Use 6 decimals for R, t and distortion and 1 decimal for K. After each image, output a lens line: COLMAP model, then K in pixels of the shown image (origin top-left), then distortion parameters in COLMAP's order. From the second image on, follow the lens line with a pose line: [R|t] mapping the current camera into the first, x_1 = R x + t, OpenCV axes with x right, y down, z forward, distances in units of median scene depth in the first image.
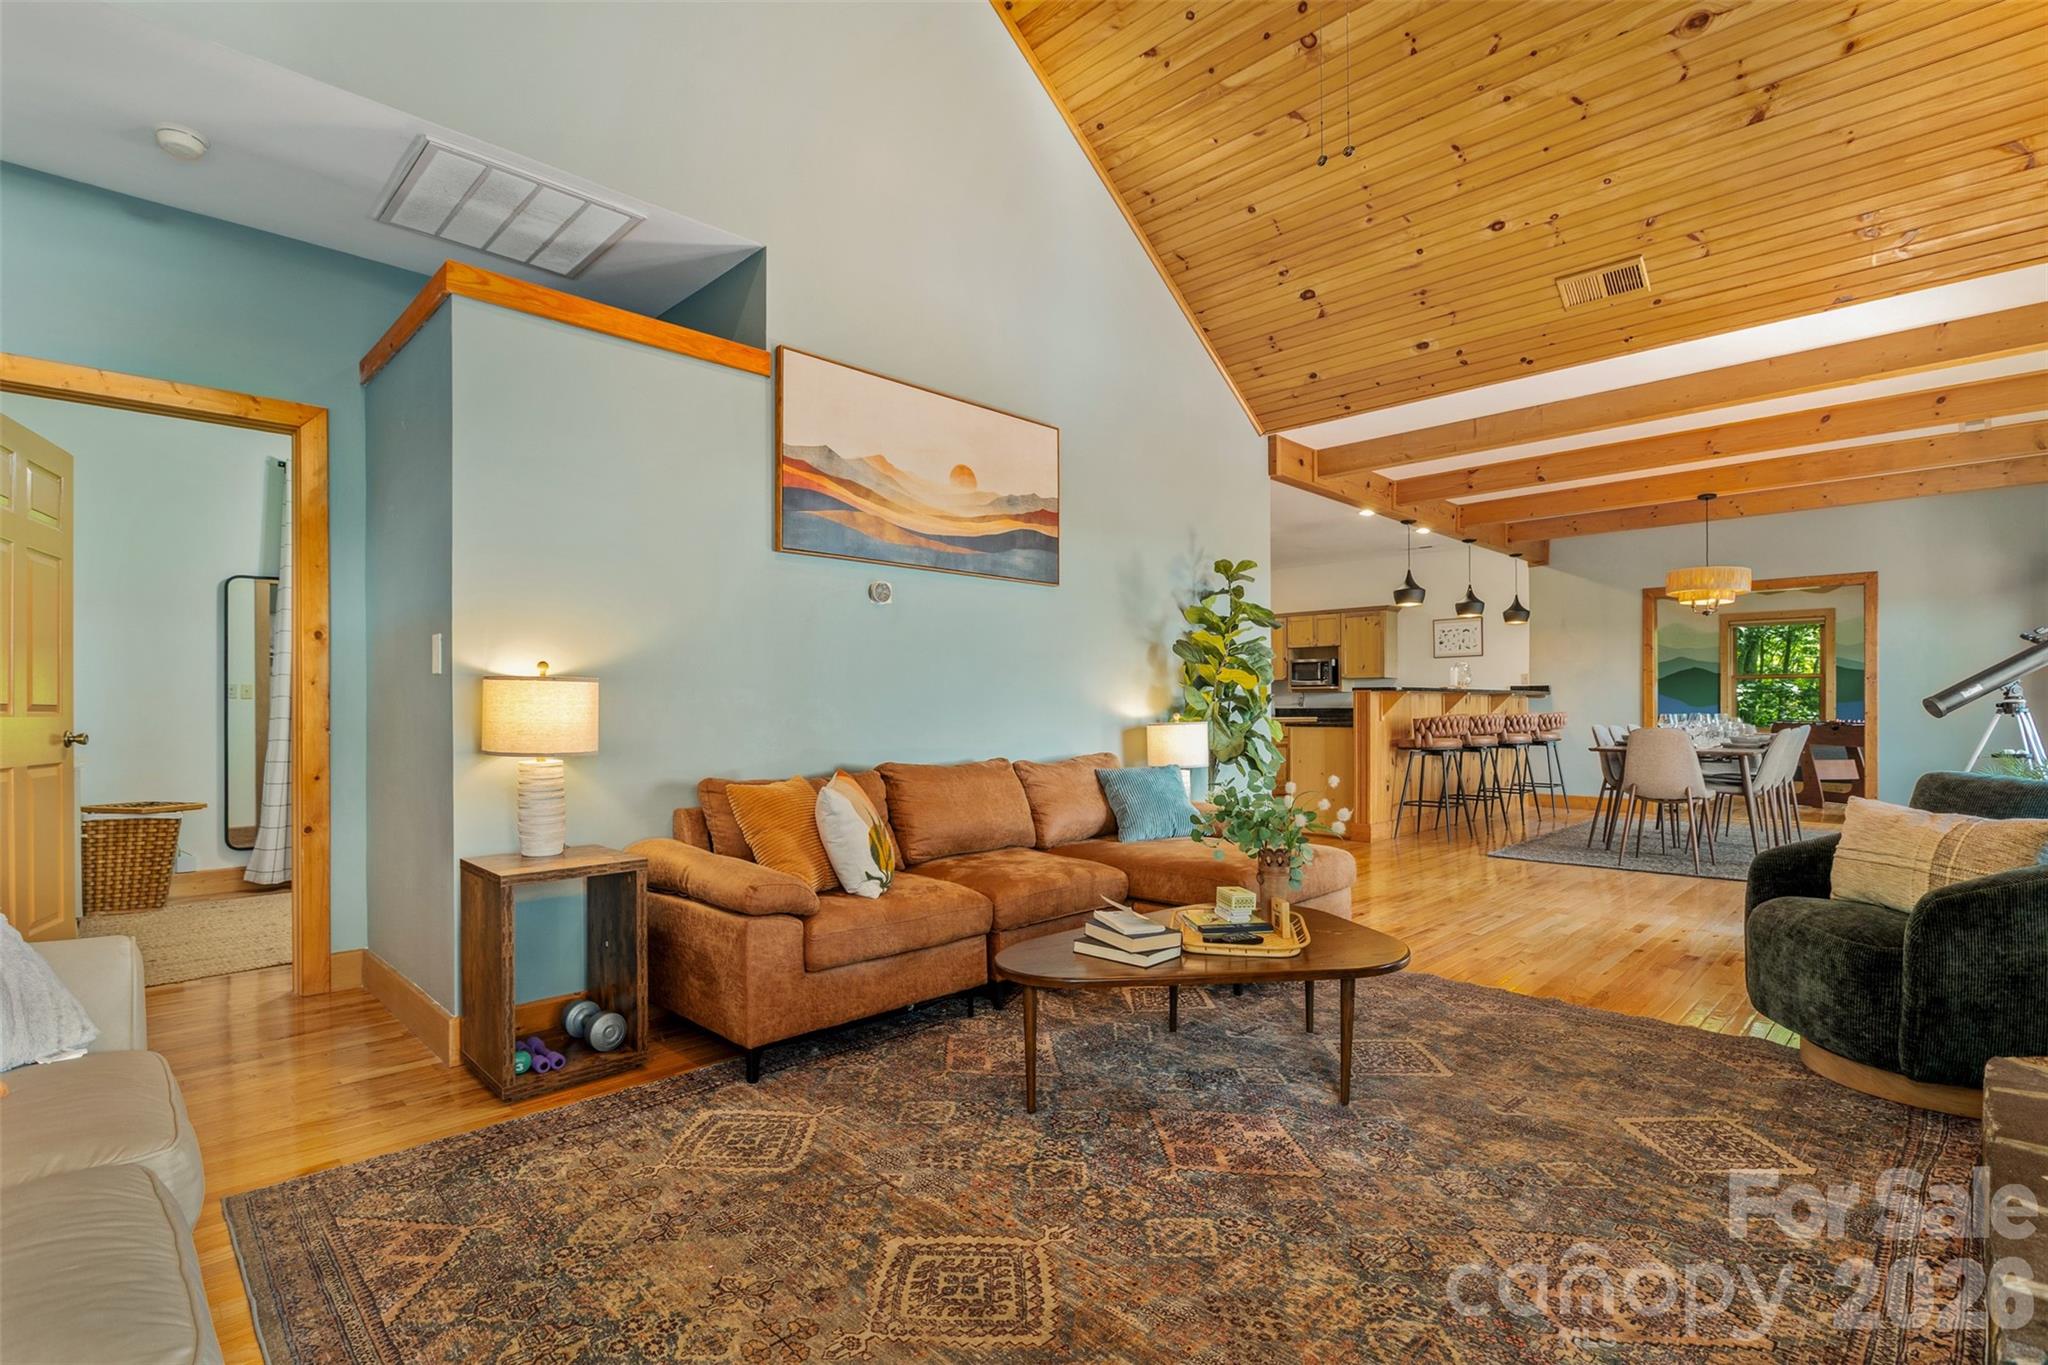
lens RADIAL K [[976.0, 0, 1047.5], [0, 976.0, 706.1], [0, 0, 1]] dist [0.006862, 0.000634]
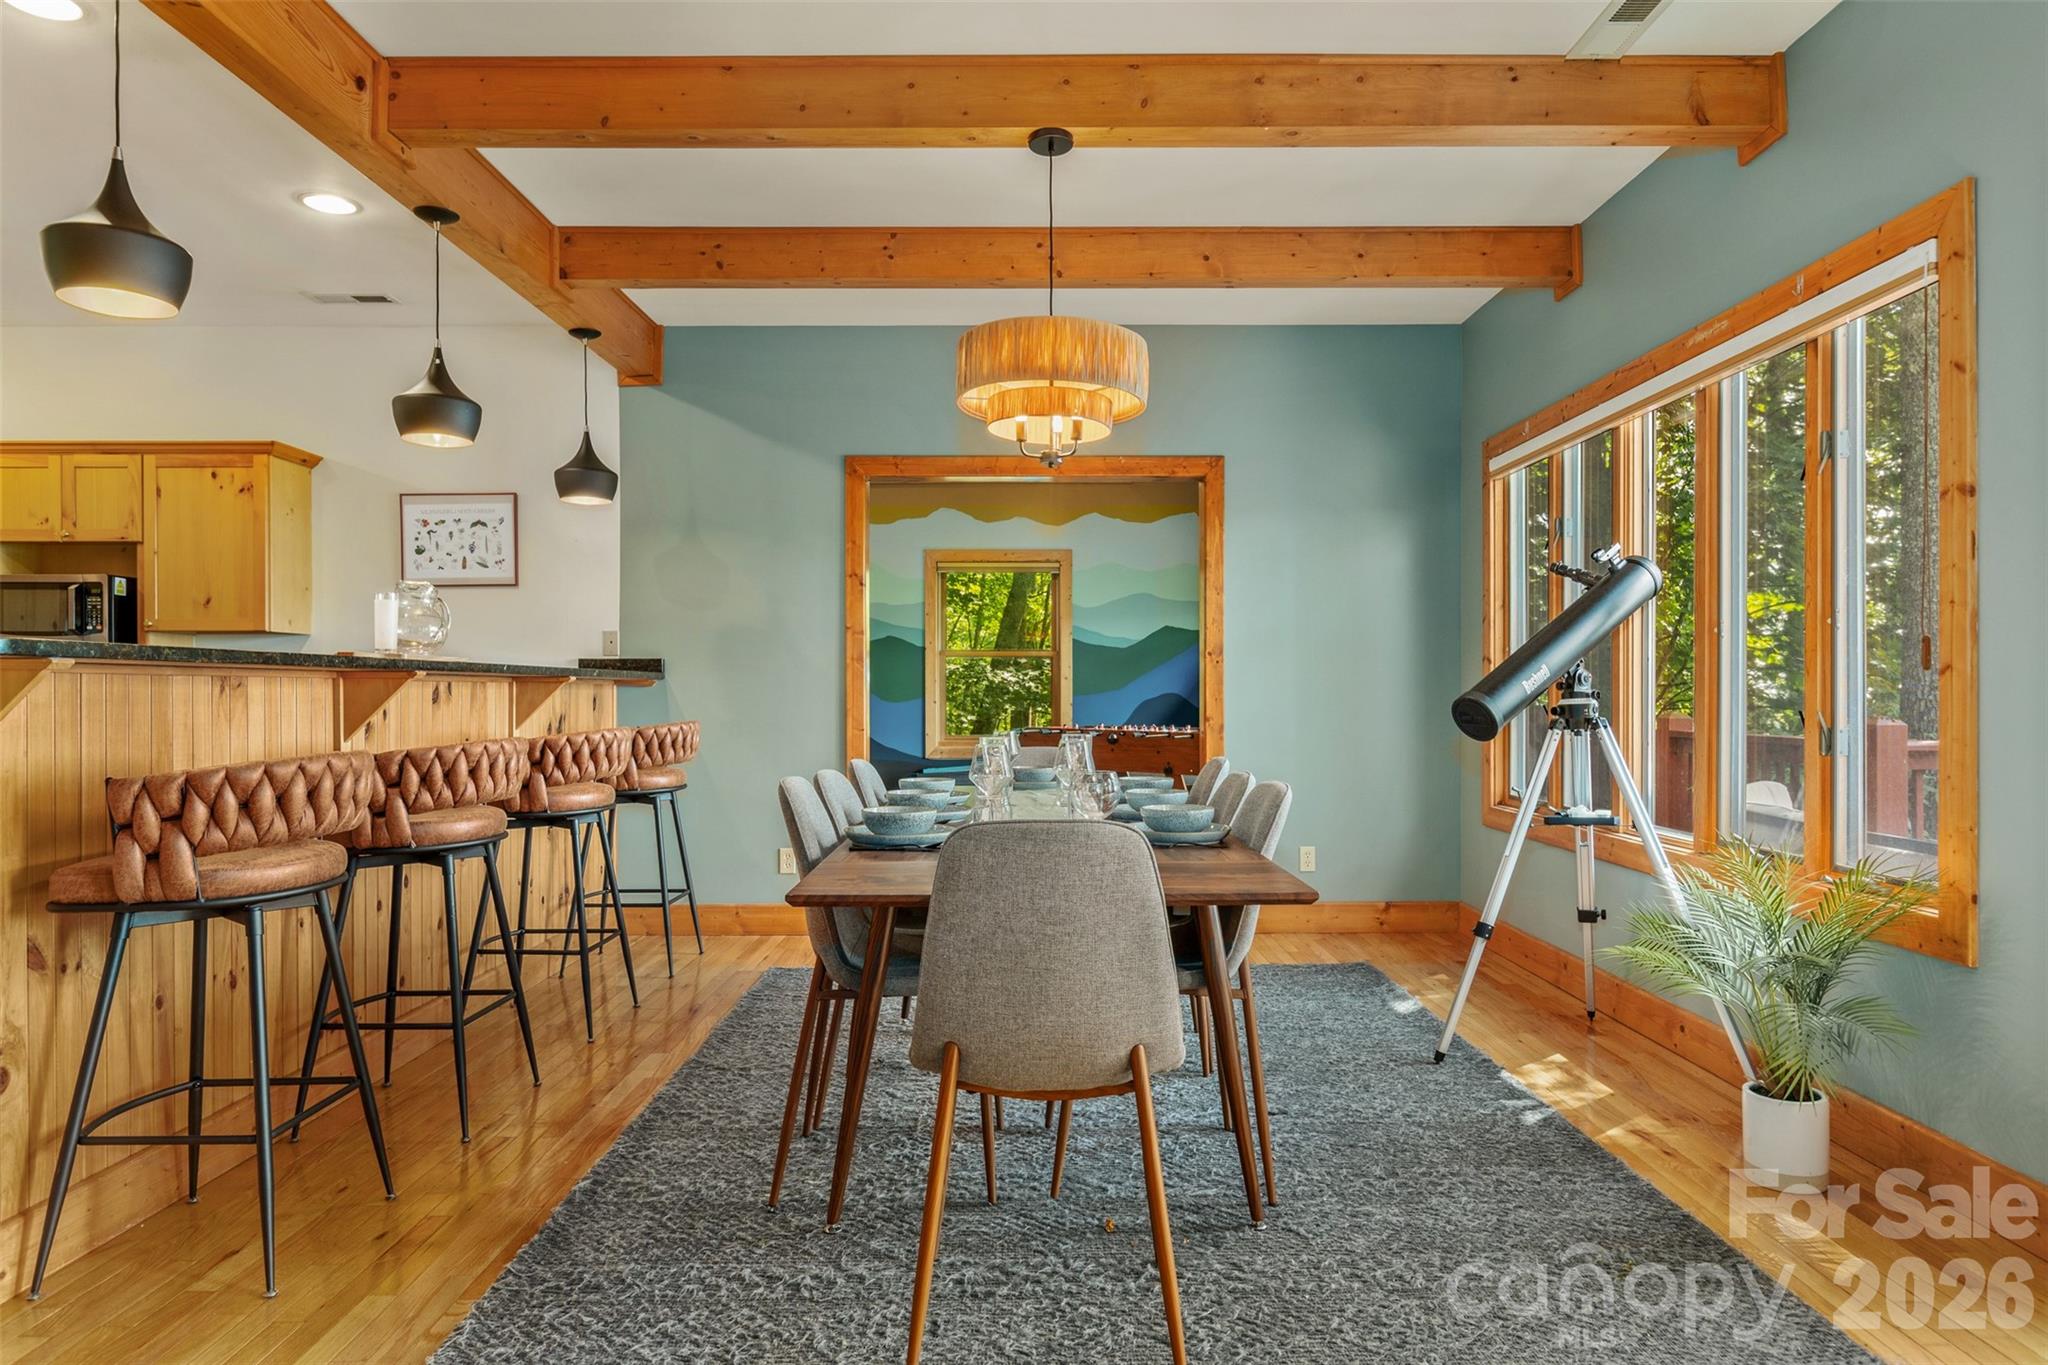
lens RADIAL K [[1229.2, 0, 1024.3], [0, 1229.2, 692.0], [0, 0, 1]] dist [0.003631, -0.004298]
pose [[0.729127, 0.002591, 0.684374, 0.269056], [-0.002131, 0.999997, -0.001516, -0.005883], [-0.684376, -0.000354, 0.729130, 0.513894]]
